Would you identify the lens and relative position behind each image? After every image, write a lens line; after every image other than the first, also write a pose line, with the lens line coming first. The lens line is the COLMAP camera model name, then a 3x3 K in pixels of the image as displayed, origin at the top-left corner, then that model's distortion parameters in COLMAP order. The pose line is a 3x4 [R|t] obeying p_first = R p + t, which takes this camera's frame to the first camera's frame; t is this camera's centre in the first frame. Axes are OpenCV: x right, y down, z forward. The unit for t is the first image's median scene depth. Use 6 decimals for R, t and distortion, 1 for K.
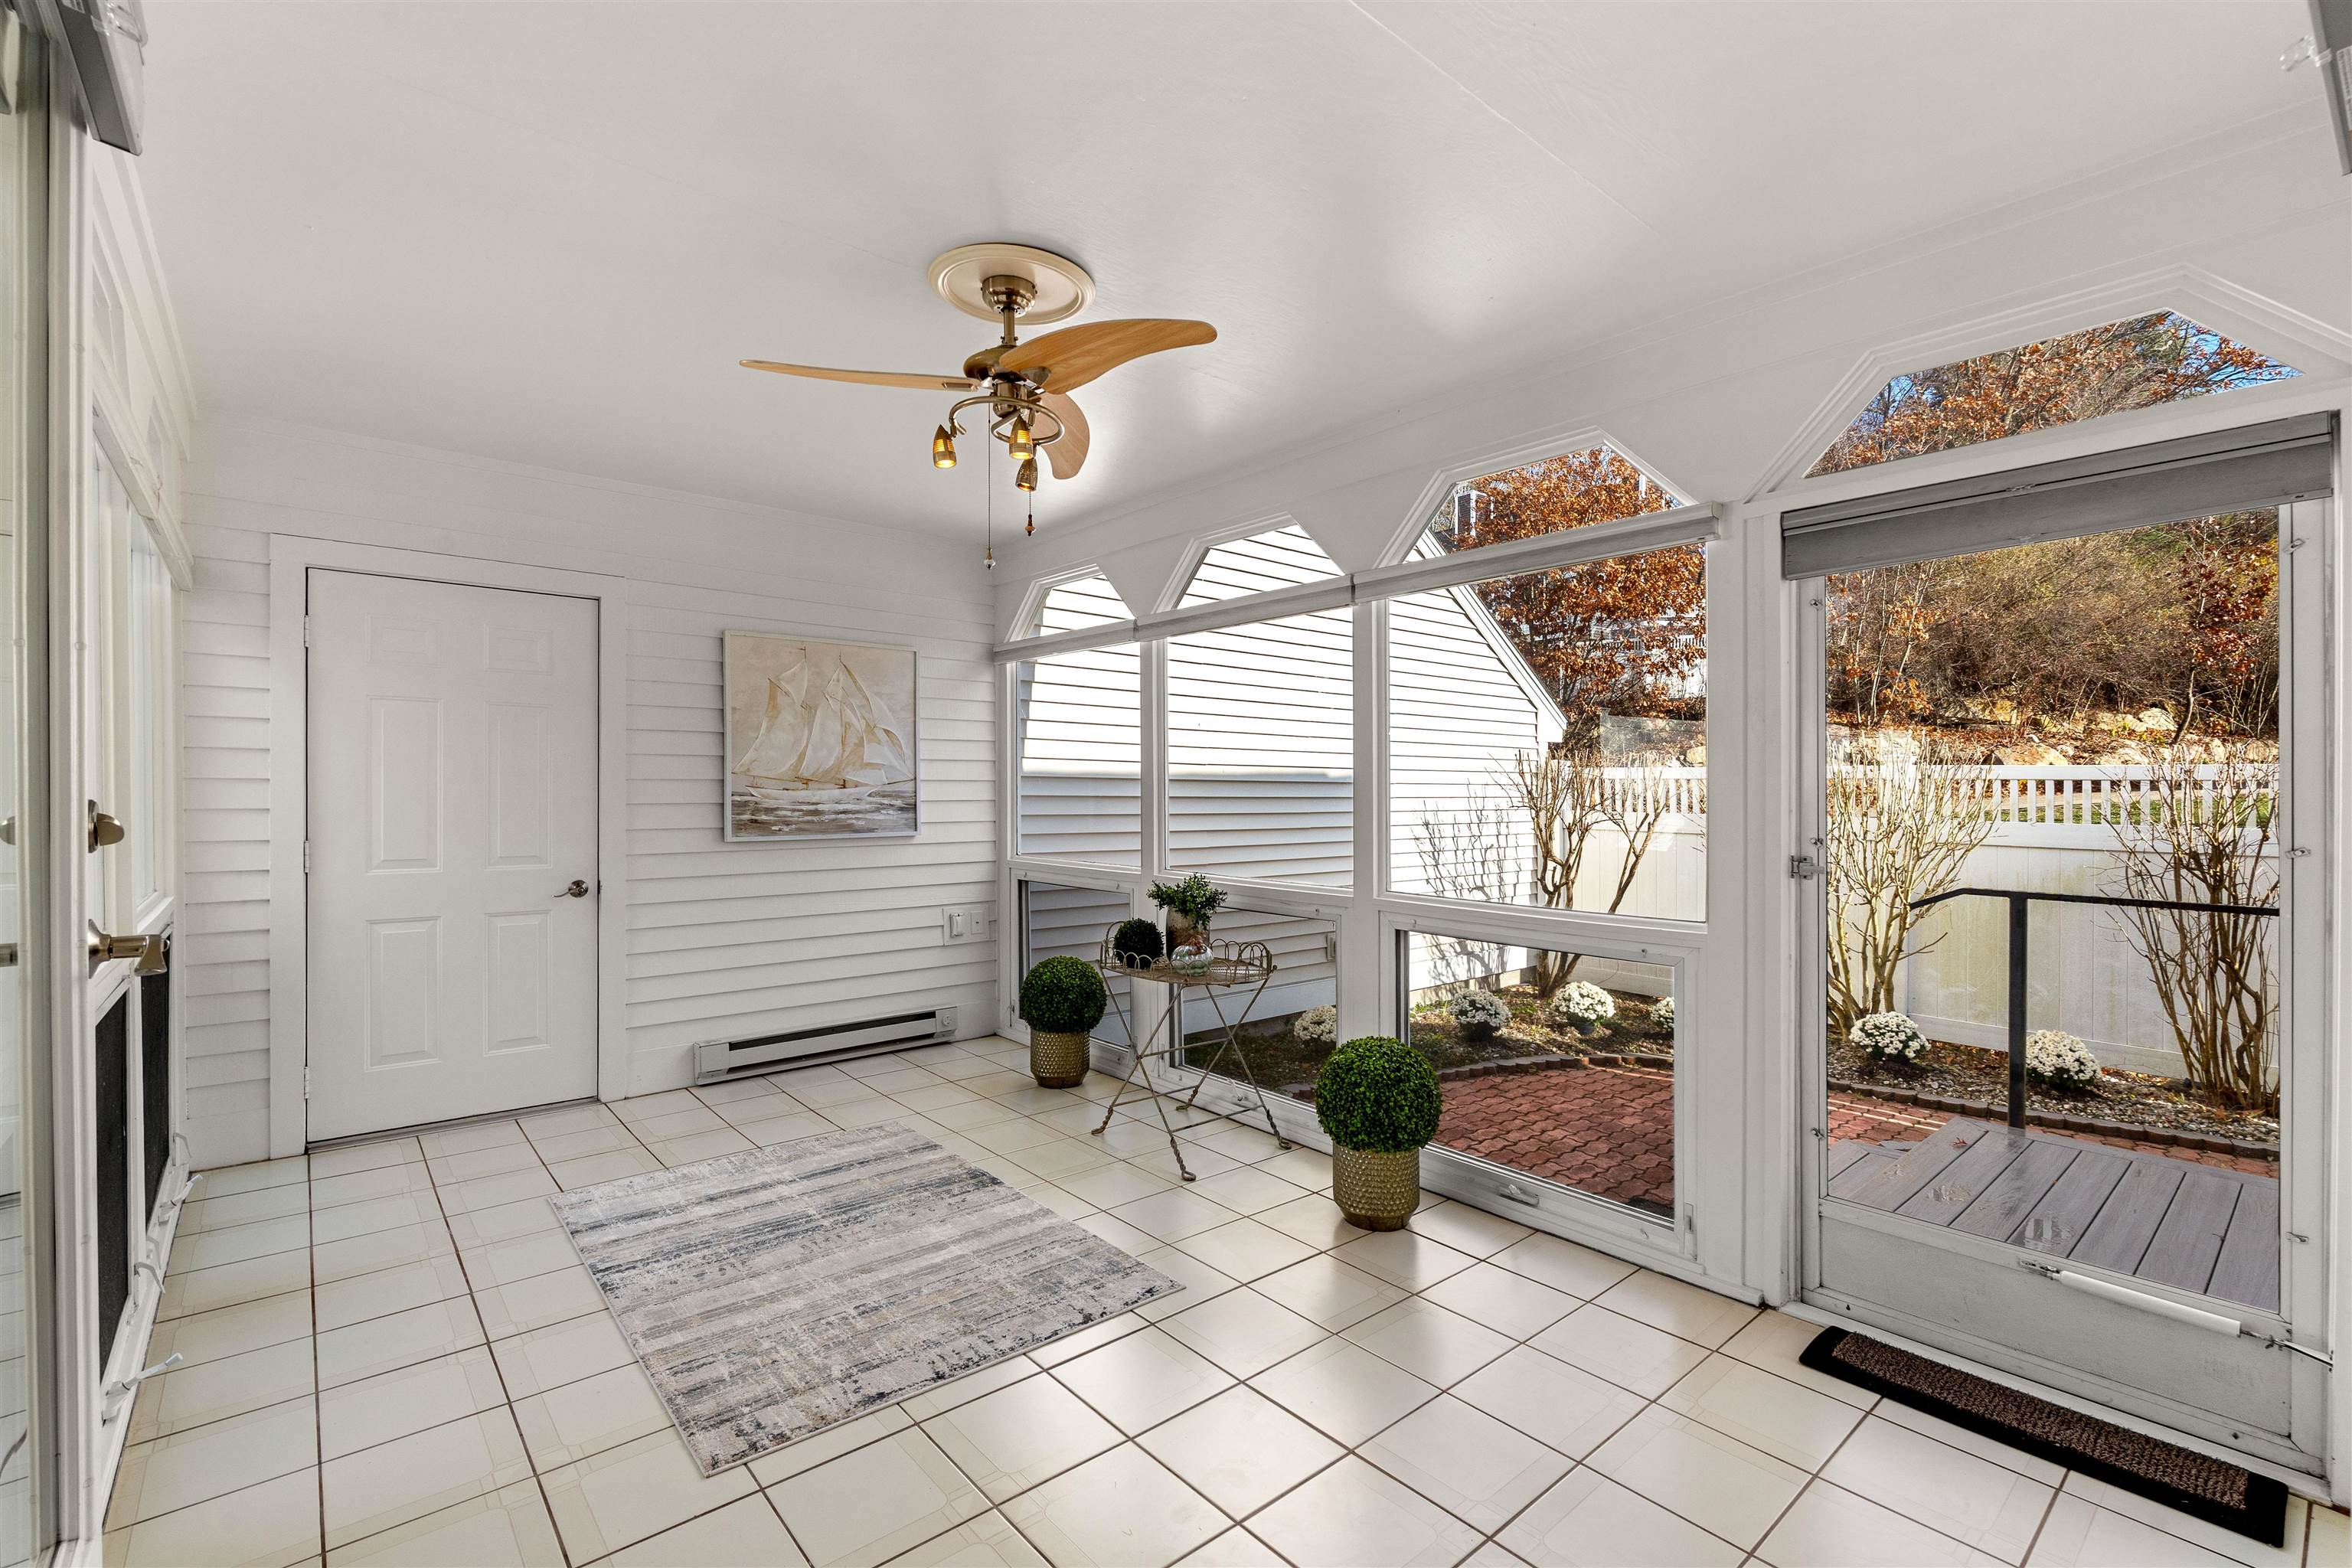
lens RADIAL K [[1038.6, 0, 1175.4], [0, 1038.6, 807.9], [0, 0, 1]] dist [-0.002778, 0.001701]
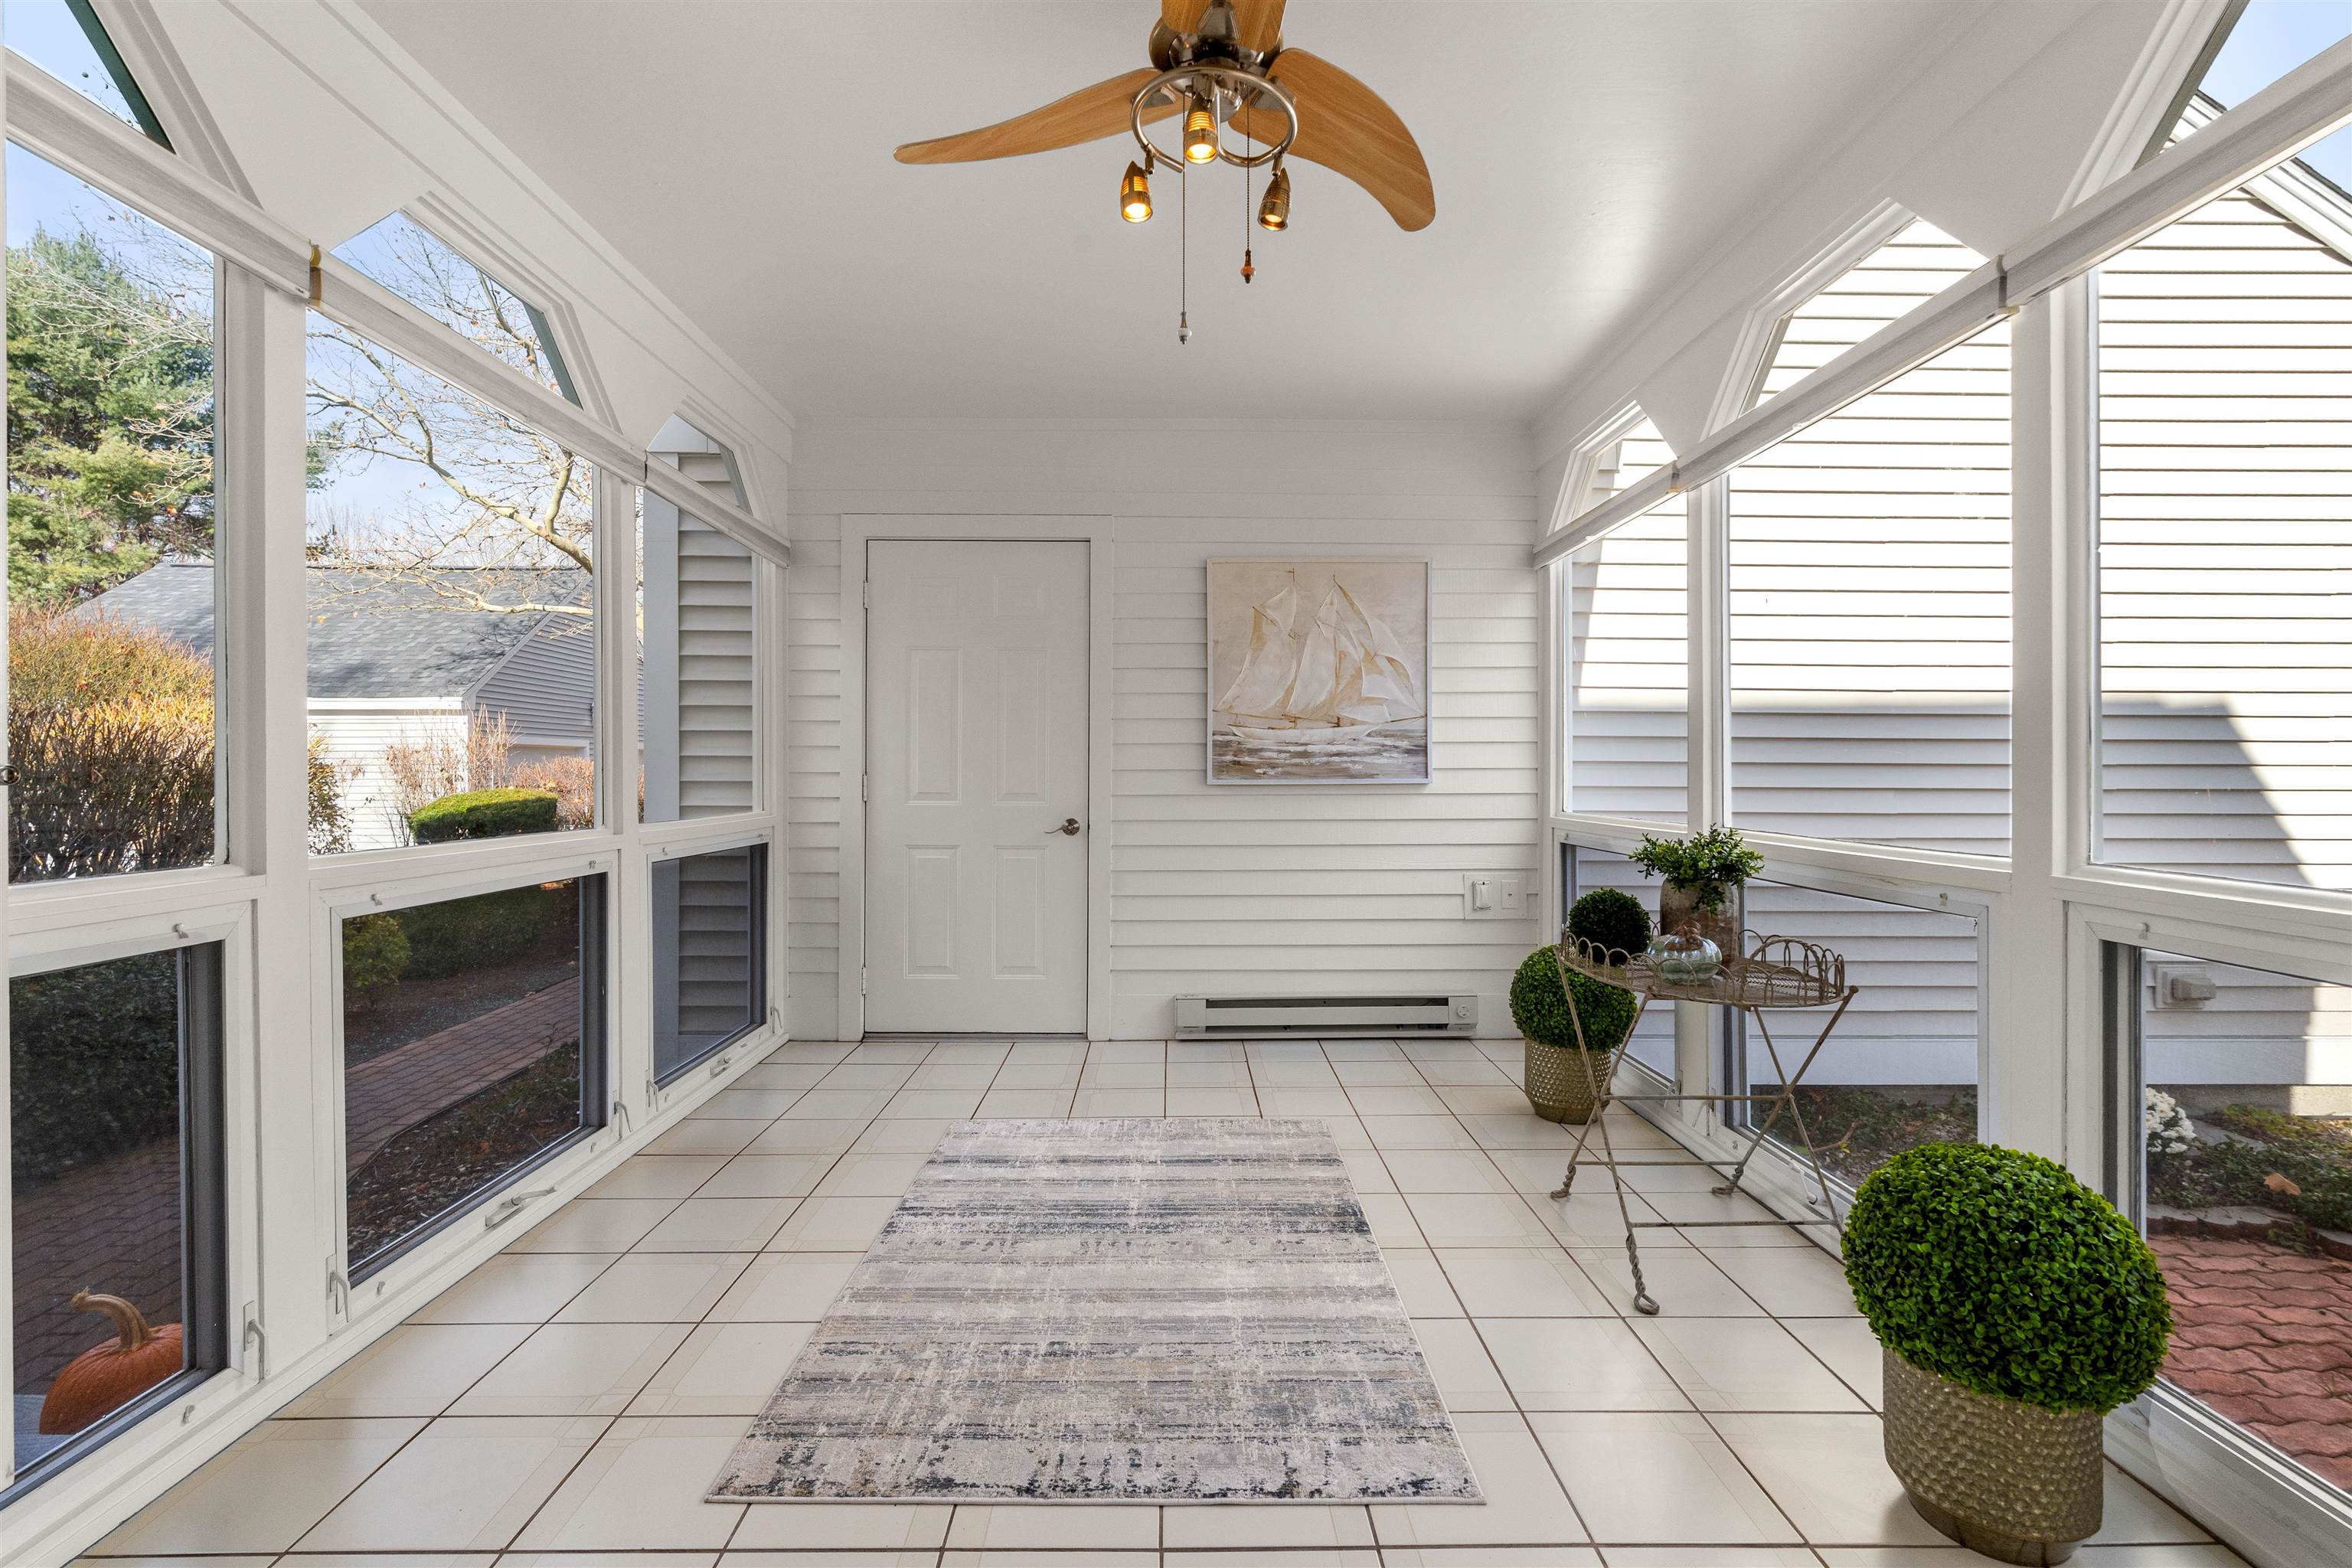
lens RADIAL K [[1038.6, 0, 1179.0], [0, 1038.6, 793.8], [0, 0, 1]] dist [-0.002778, 0.001701]
pose [[0.768152, 0.008208, -0.640215, 0.162832], [-0.008359, 0.999961, 0.002791, 0.042646], [0.640213, 0.003208, 0.768191, 0.291810]]
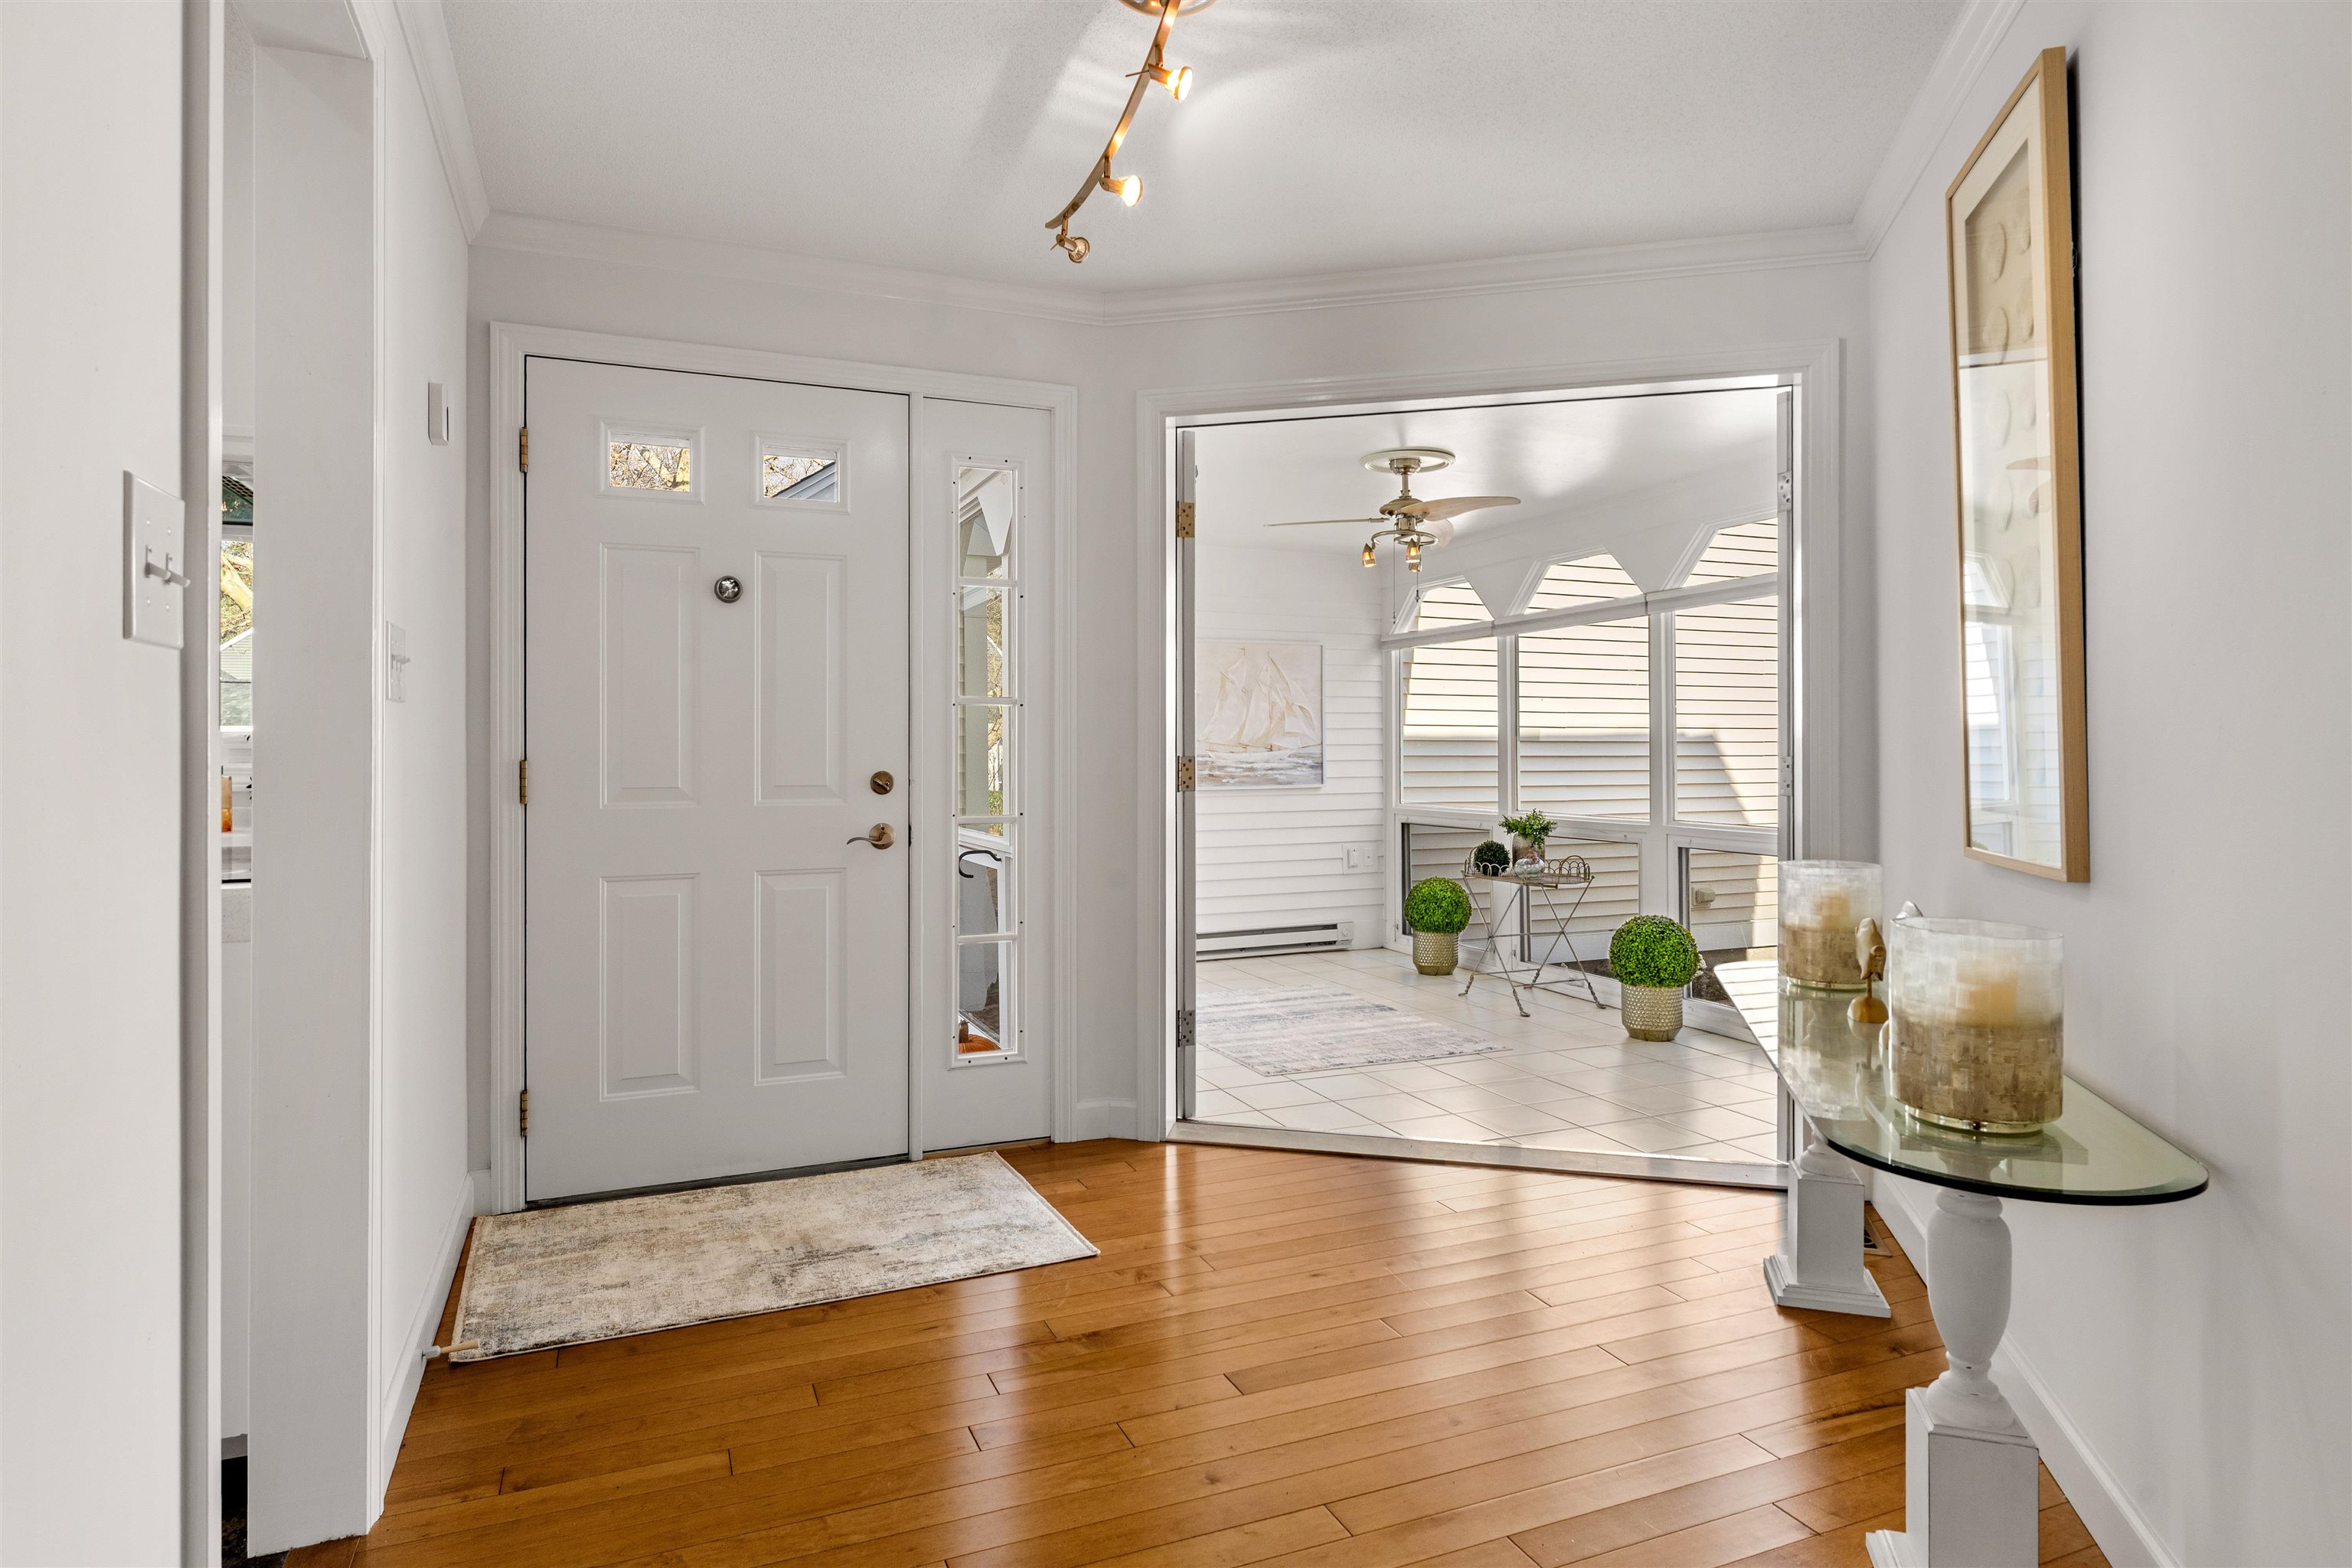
lens RADIAL K [[1285.9, 0, 1194.9], [0, 1285.9, 789.5], [0, 0, 1]] dist [0.000090, 0.000306]
pose [[0.956808, -0.001730, -0.290717, 0.079546], [0.003984, 0.999966, 0.007163, 0.021471], [0.290695, -0.008012, 0.956782, -0.723408]]
